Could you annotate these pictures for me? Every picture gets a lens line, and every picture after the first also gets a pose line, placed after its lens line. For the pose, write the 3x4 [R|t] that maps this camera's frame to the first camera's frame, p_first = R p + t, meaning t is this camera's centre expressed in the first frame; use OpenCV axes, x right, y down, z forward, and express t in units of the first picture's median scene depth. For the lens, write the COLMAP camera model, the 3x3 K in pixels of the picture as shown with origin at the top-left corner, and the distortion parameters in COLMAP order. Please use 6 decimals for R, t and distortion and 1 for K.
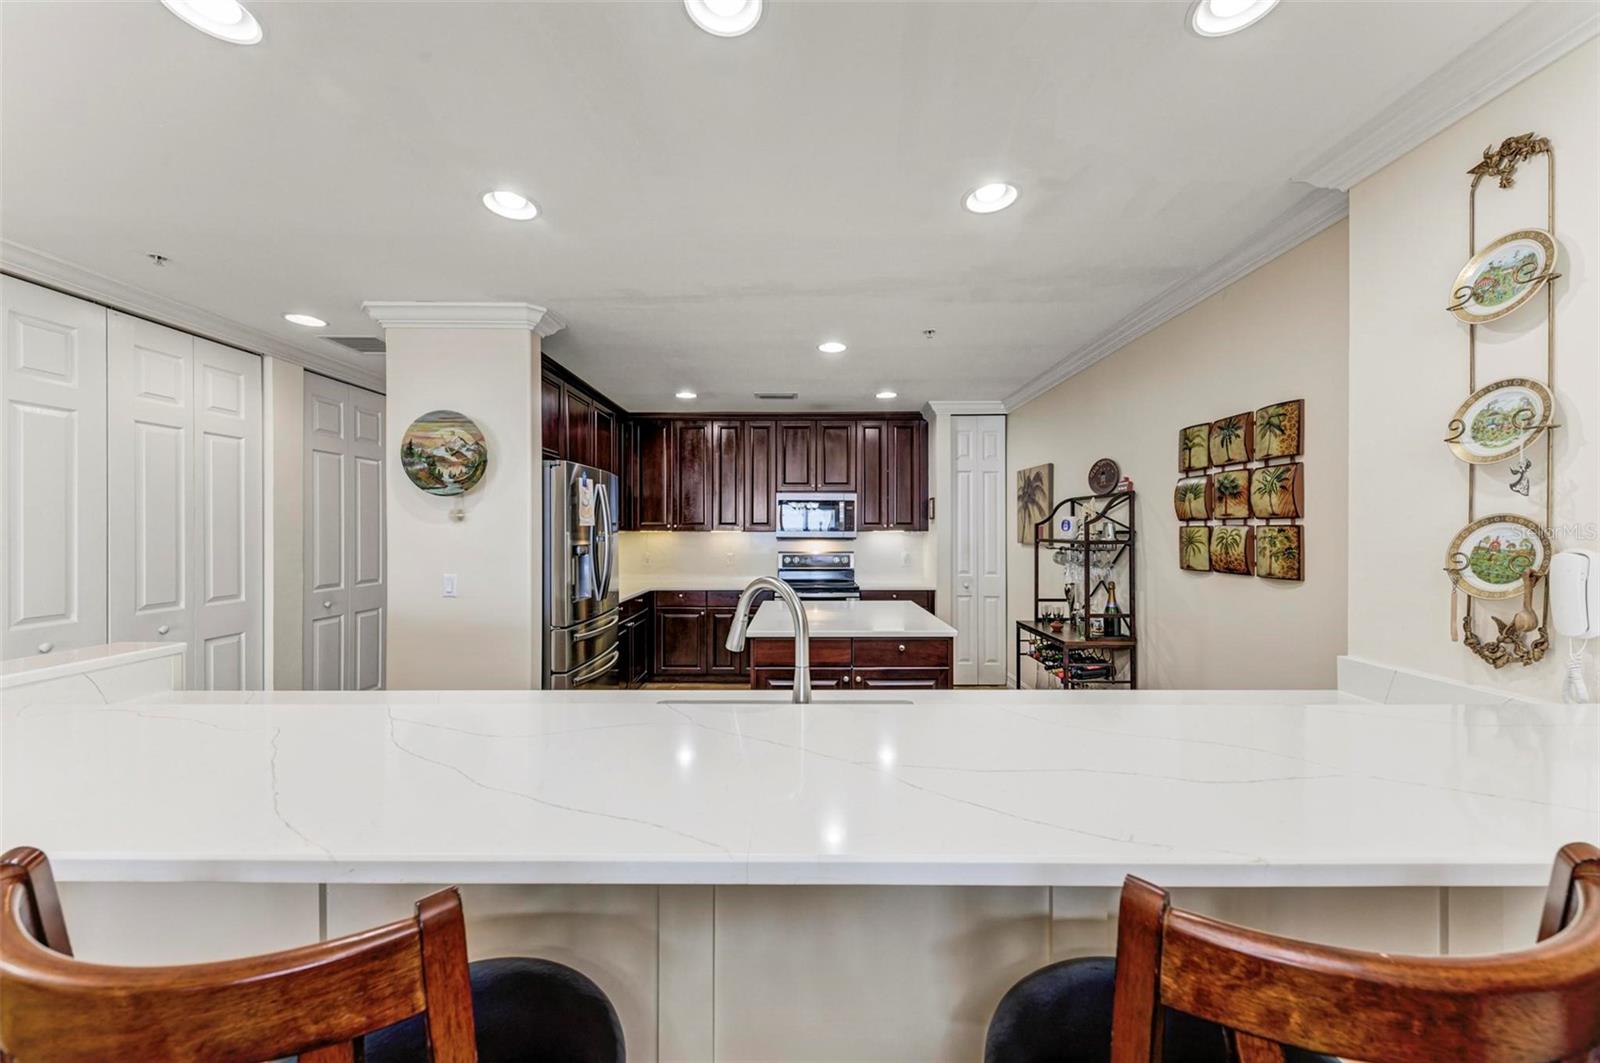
lens RADIAL K [[573.6, 0, 790.0], [0, 573.6, 530.7], [0, 0, 1]] dist [0.013845, -0.002658]
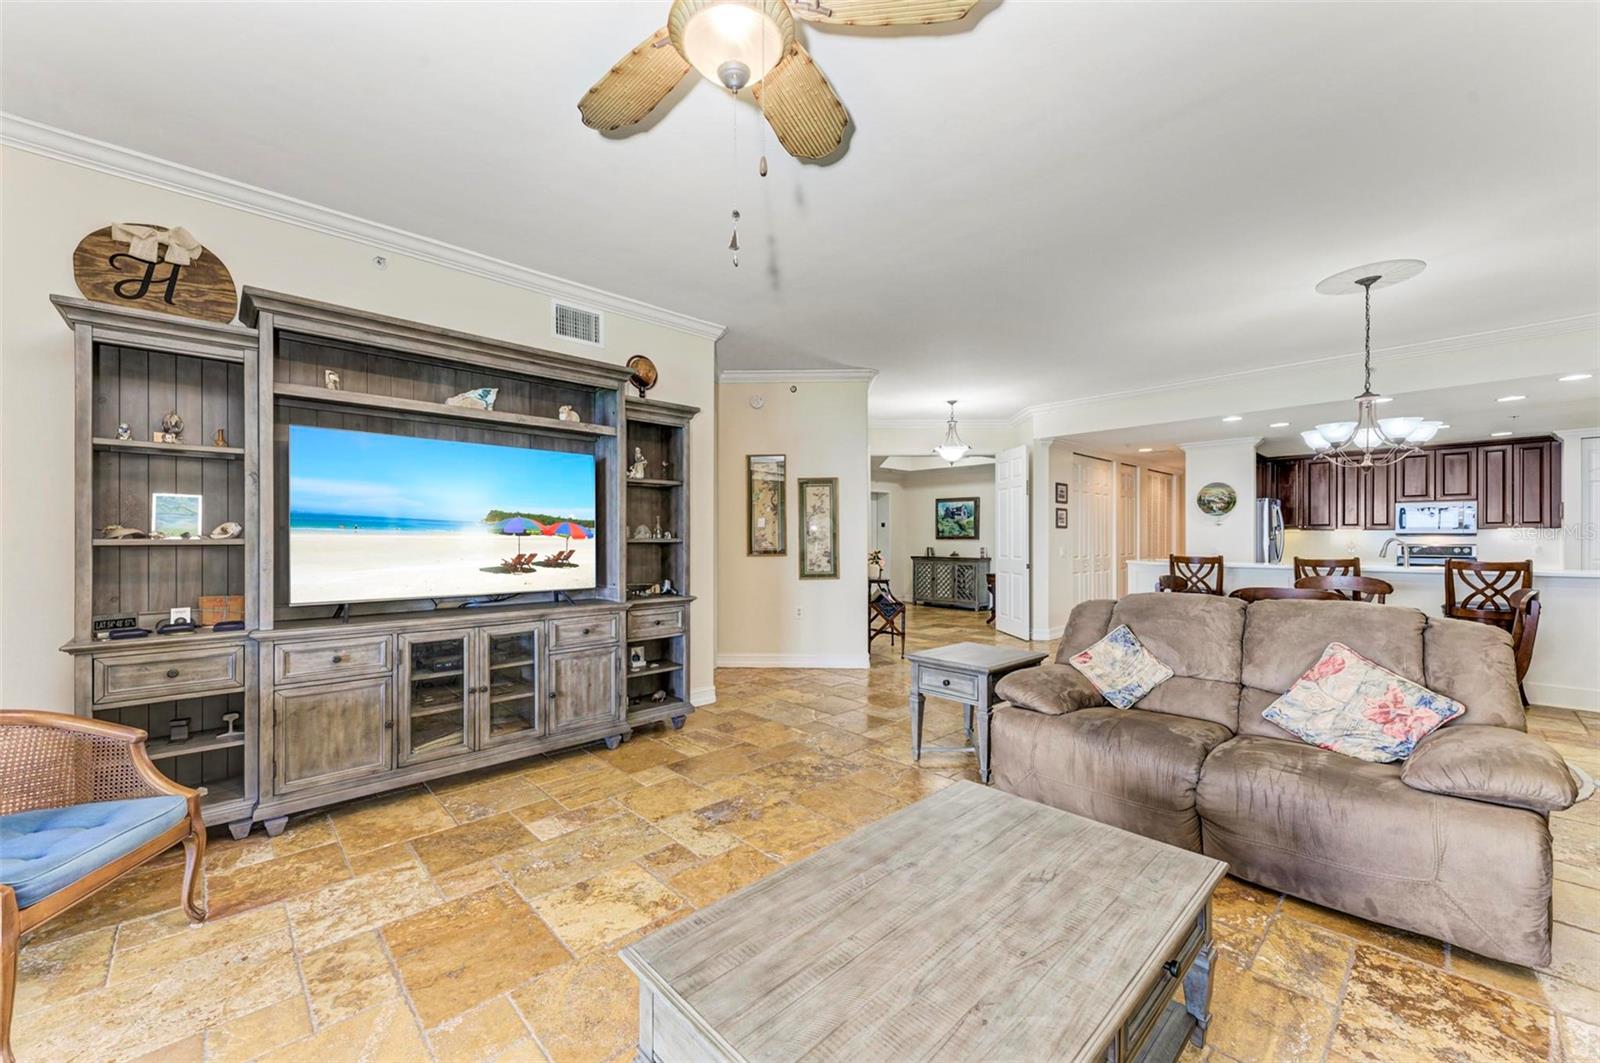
lens RADIAL K [[614.2, 0, 808.2], [0, 614.2, 539.9], [0, 0, 1]] dist [0.011959, -0.002948]
pose [[0.712148, -0.000465, -0.702029, 0.033841], [0.004360, 0.999983, 0.003761, 0.028193], [0.702016, -0.005739, 0.712138, -2.196819]]
